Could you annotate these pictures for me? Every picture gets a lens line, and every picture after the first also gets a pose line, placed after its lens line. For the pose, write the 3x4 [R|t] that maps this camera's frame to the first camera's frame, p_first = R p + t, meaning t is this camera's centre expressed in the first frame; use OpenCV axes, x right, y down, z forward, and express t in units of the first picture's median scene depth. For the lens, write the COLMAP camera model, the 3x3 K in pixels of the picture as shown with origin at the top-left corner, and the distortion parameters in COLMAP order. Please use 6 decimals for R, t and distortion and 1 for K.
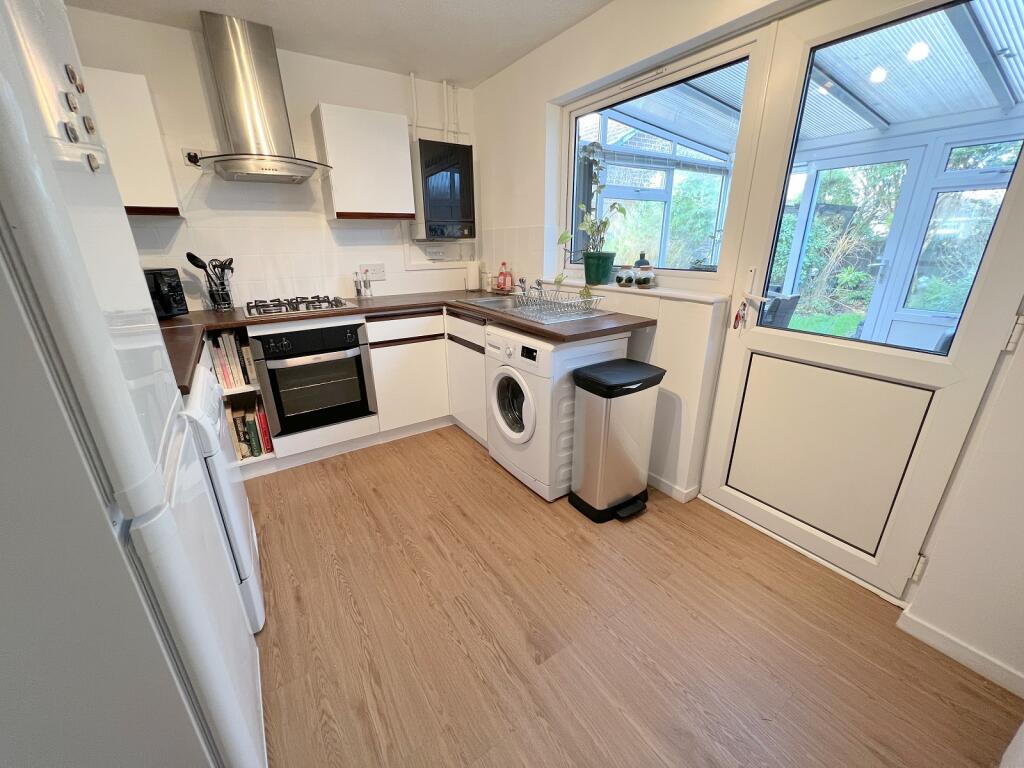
lens RADIAL K [[408.1, 0, 513.2], [0, 408.1, 385.5], [0, 0, 1]] dist [-0.002472, -0.000530]
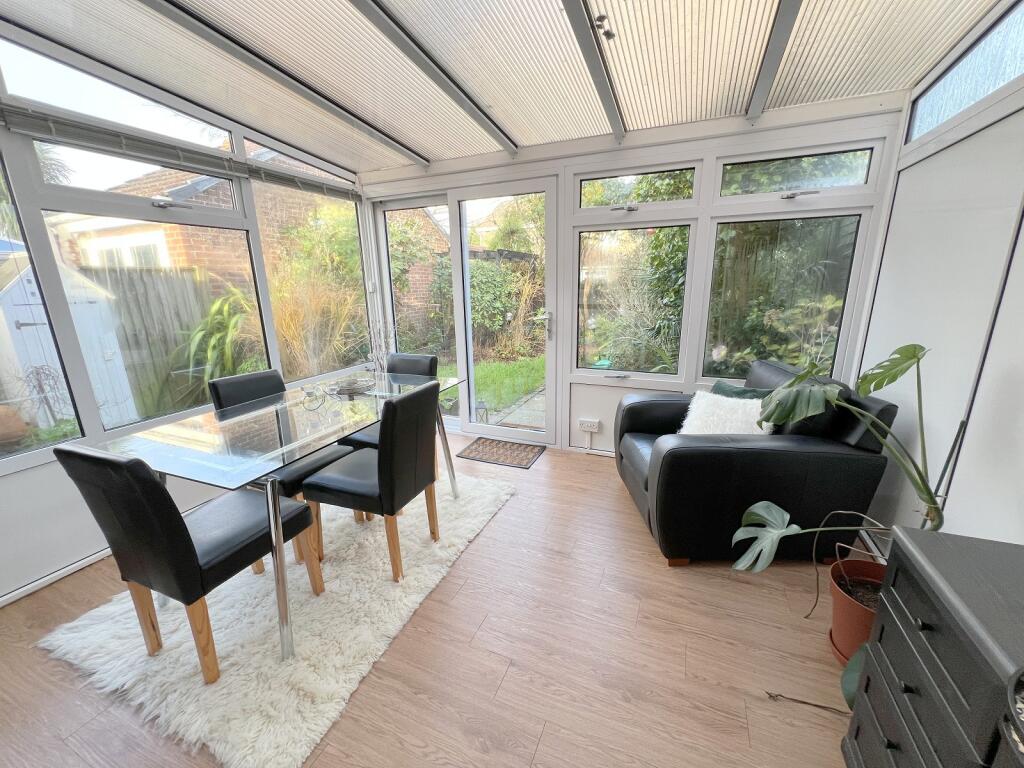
lens RADIAL K [[408.1, 0, 514.2], [0, 408.1, 384.5], [0, 0, 1]] dist [-0.002472, -0.000530]
pose [[0.835085, -0.142533, 0.531336, 0.323742], [0.196072, 0.979538, -0.045394, -0.114934], [-0.513994, 0.142088, 0.845944, 0.296643]]
